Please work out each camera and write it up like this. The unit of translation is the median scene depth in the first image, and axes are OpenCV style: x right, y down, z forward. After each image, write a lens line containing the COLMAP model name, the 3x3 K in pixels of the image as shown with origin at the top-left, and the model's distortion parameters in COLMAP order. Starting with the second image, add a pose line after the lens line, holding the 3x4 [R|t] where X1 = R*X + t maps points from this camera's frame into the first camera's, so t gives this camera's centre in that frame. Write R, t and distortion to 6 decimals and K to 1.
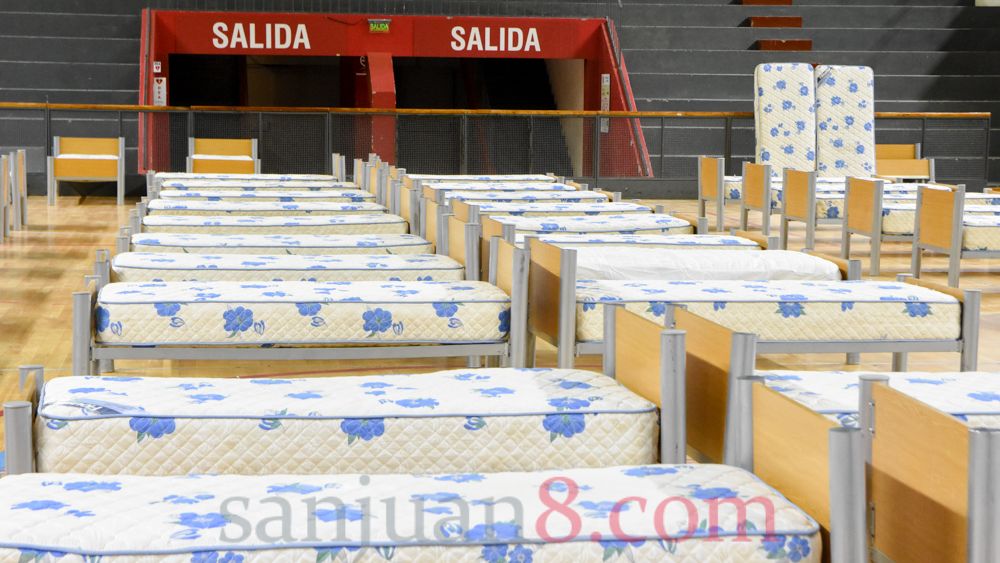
lens RADIAL K [[2112.7, 0, 500.0], [0, 2112.7, 281.5], [0, 0, 1]] dist [0.234345, 0.052796]
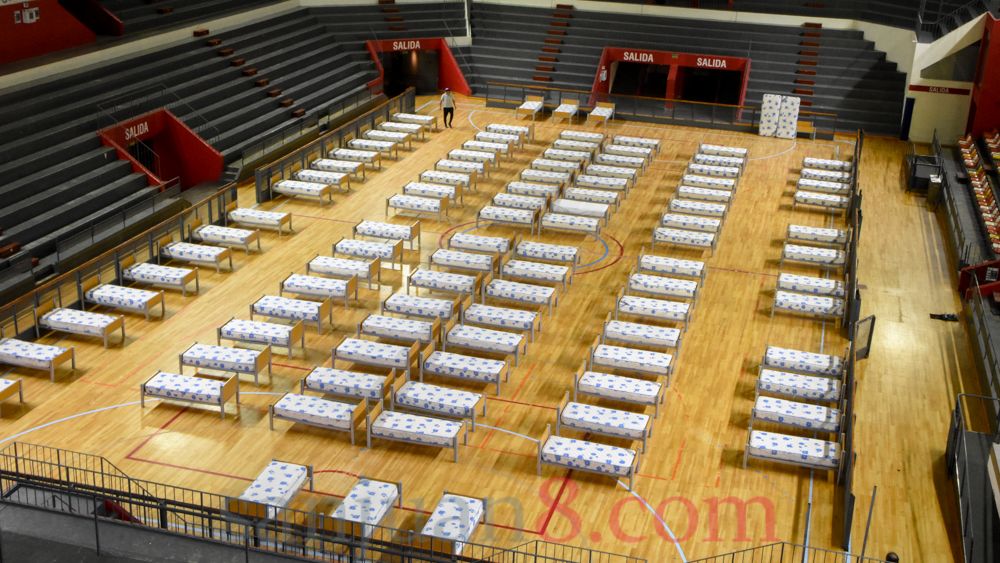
lens RADIAL K [[1243.9, 0, 500.0], [0, 1243.9, 281.5], [0, 0, 1]] dist [0.040280, 0.047174]
pose [[0.918560, 0.159458, -0.361692, 0.494756], [-0.067274, 0.964738, 0.254471, -0.288399], [0.389515, -0.209415, 0.896897, -0.980041]]
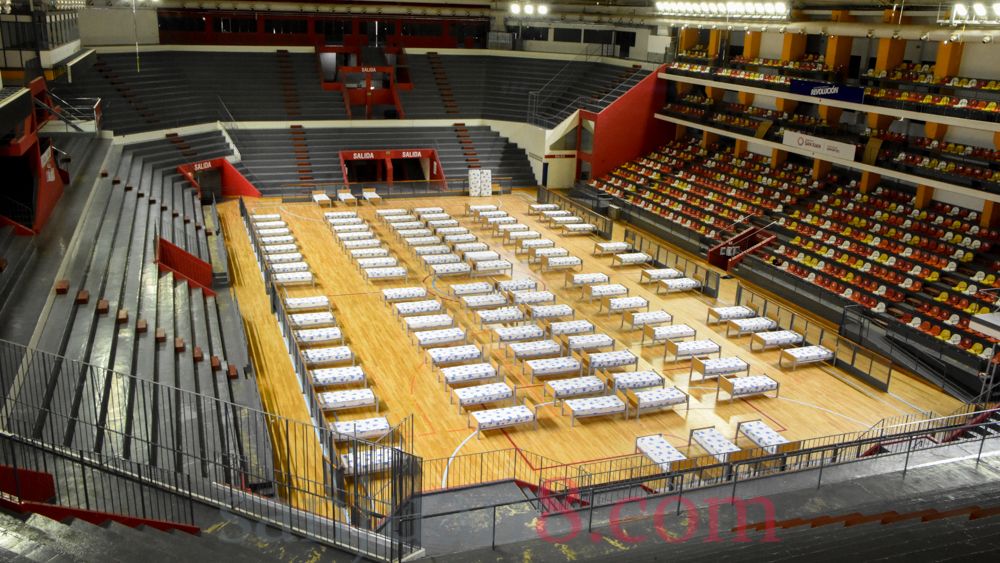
lens RADIAL K [[862.4, 0, 501.7], [0, 862.4, 264.7], [0, 0, 1]] dist [-0.039444, -0.000987]
pose [[0.976179, -0.036942, 0.213801, -0.261573], [-0.005894, 0.980520, 0.196330, -0.289764], [-0.216889, -0.192914, 0.956945, -1.082458]]
